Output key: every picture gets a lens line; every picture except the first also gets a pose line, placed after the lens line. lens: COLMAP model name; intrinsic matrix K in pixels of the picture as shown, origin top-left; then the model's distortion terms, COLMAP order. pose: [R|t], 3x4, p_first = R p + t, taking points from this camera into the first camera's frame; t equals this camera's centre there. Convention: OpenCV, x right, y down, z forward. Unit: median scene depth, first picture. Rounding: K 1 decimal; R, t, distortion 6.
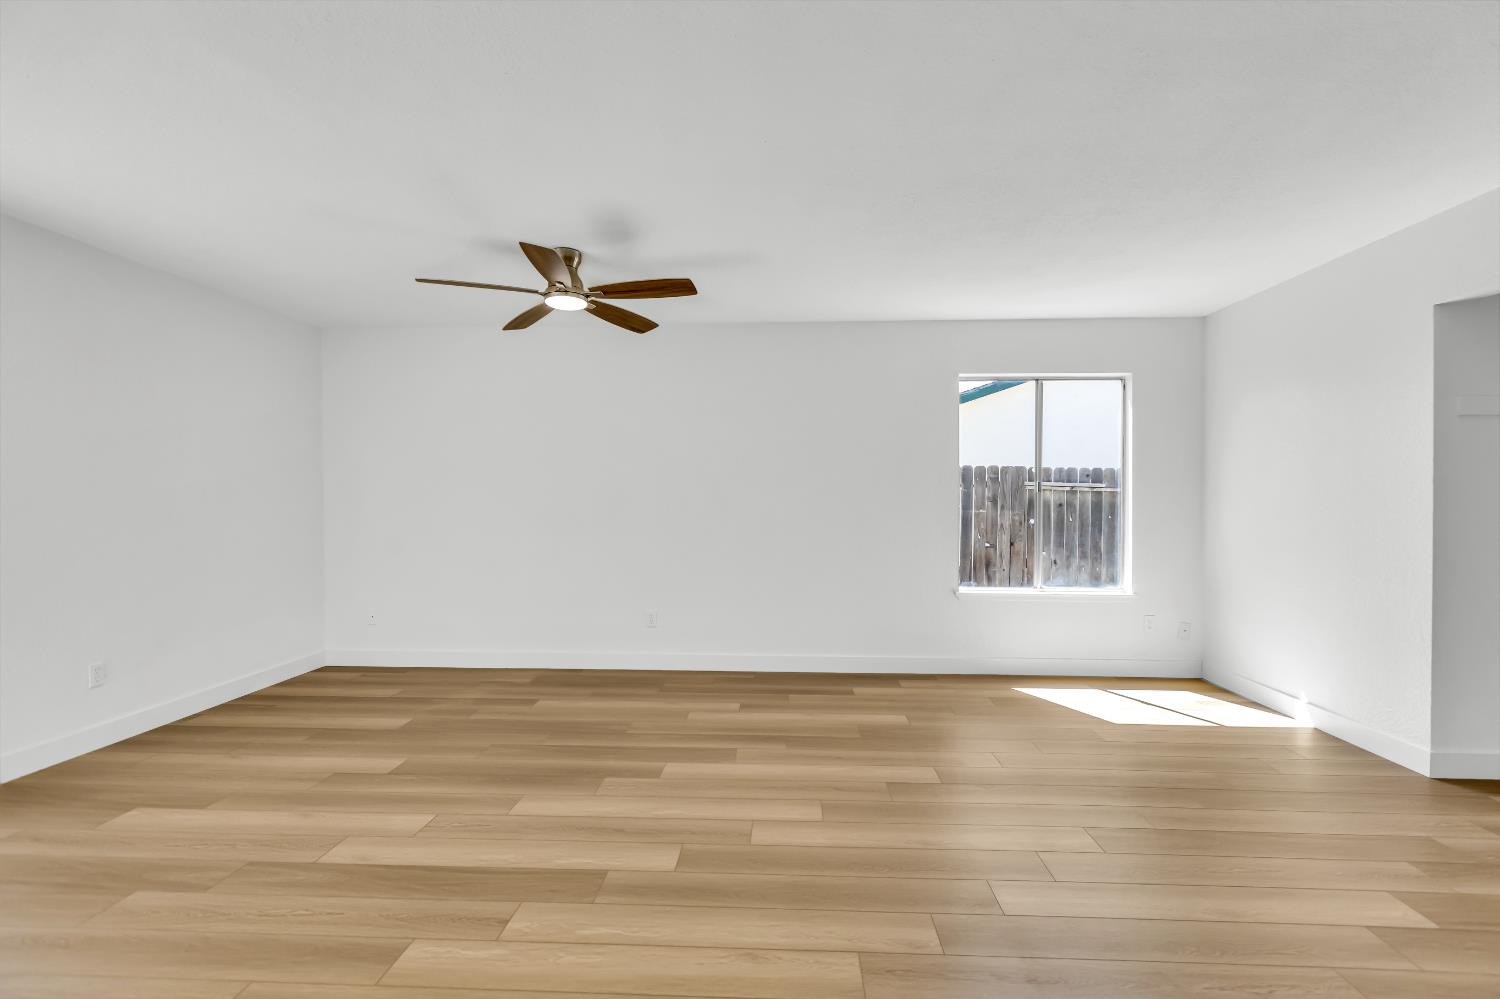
lens RADIAL K [[661.5, 0, 744.2], [0, 661.5, 499.7], [0, 0, 1]] dist [0.000292, 0.000397]
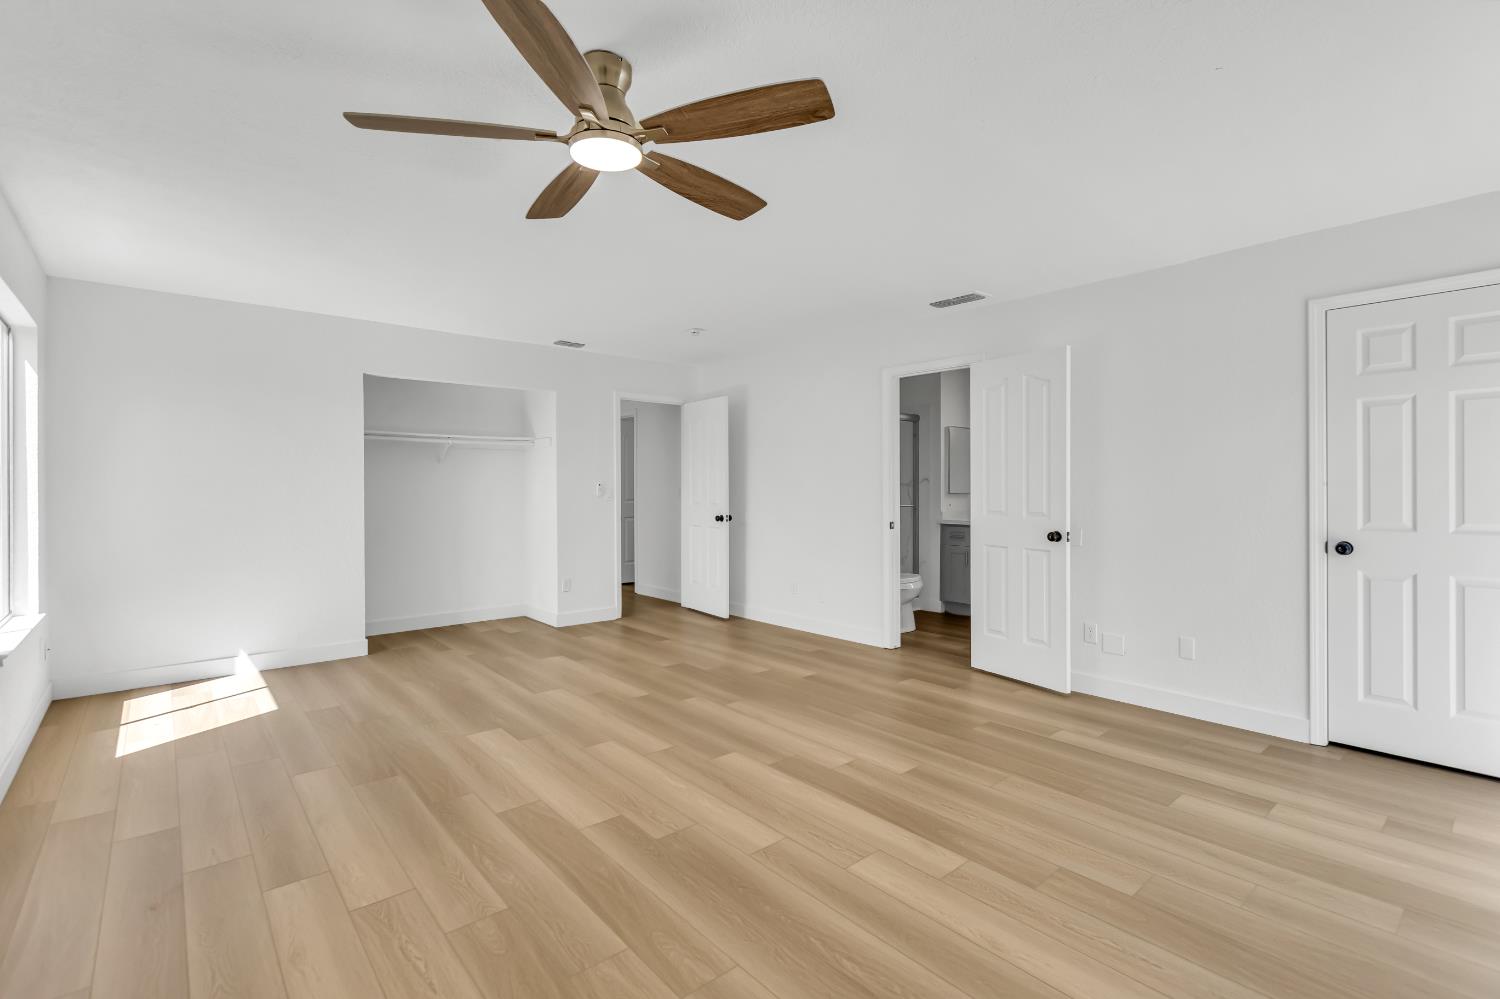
lens RADIAL K [[661.5, 0, 760.6], [0, 661.5, 494.5], [0, 0, 1]] dist [0.000292, 0.000397]
pose [[-0.698760, -0.008609, 0.715305, -0.776969], [0.001563, 0.999907, 0.013561, -0.009509], [-0.715355, 0.010593, -0.698681, 1.307554]]
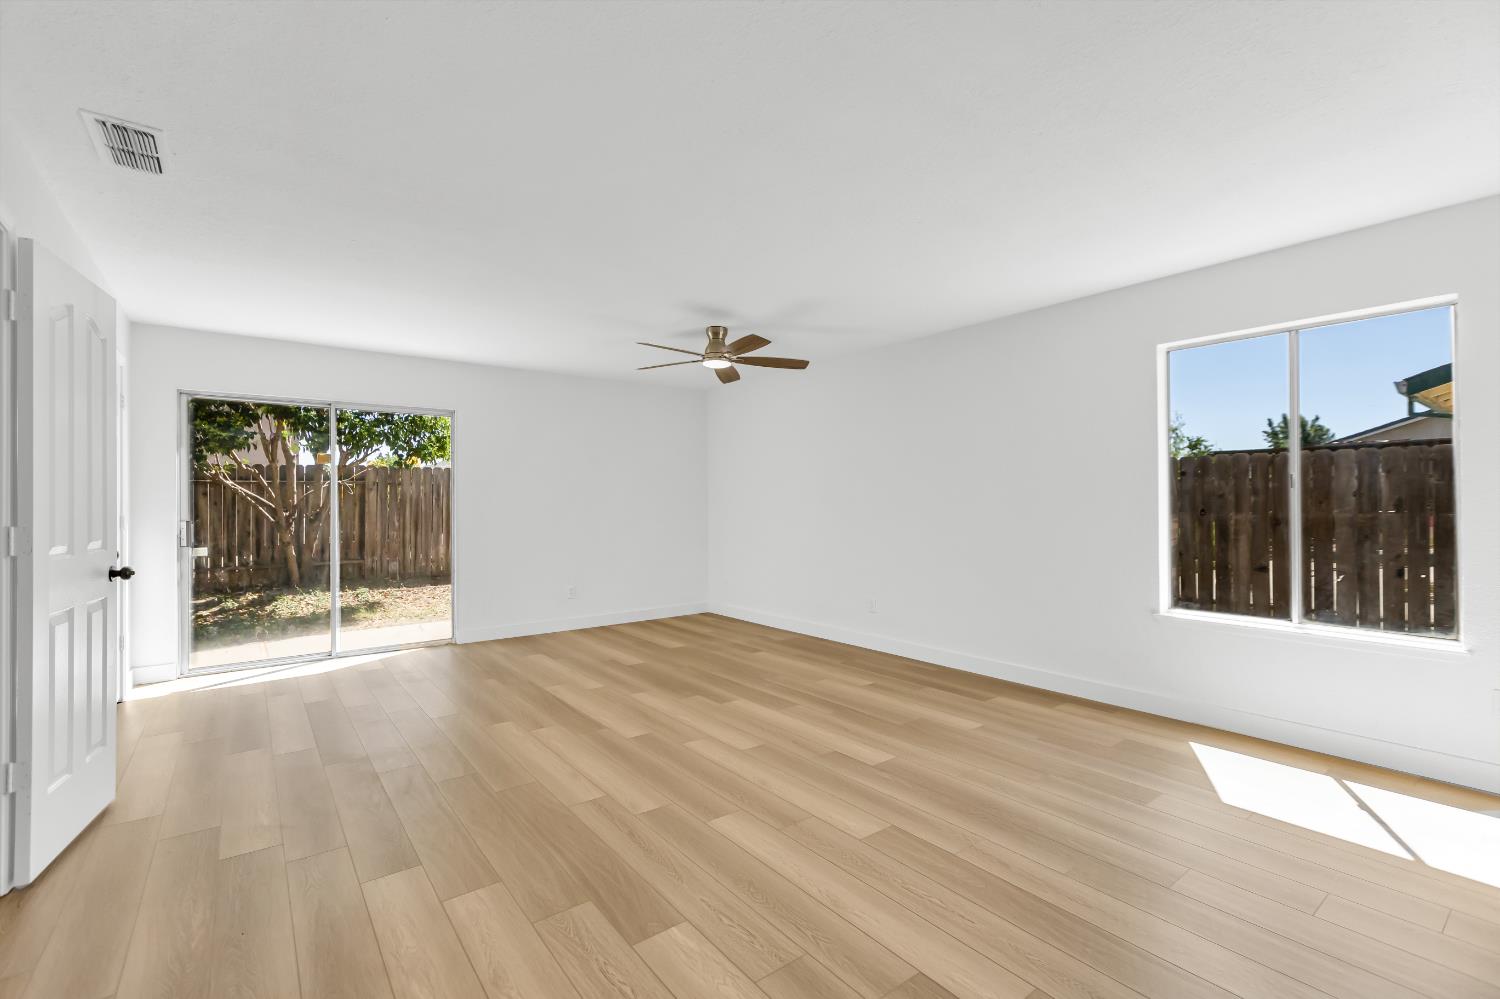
lens RADIAL K [[661.5, 0, 756.9], [0, 661.5, 487.8], [0, 0, 1]] dist [0.000292, 0.000397]
pose [[0.651123, -0.020046, -0.758708, 0.867504], [0.003741, 0.999724, -0.023203, 0.002930], [0.758963, 0.012269, 0.651018, 0.137494]]
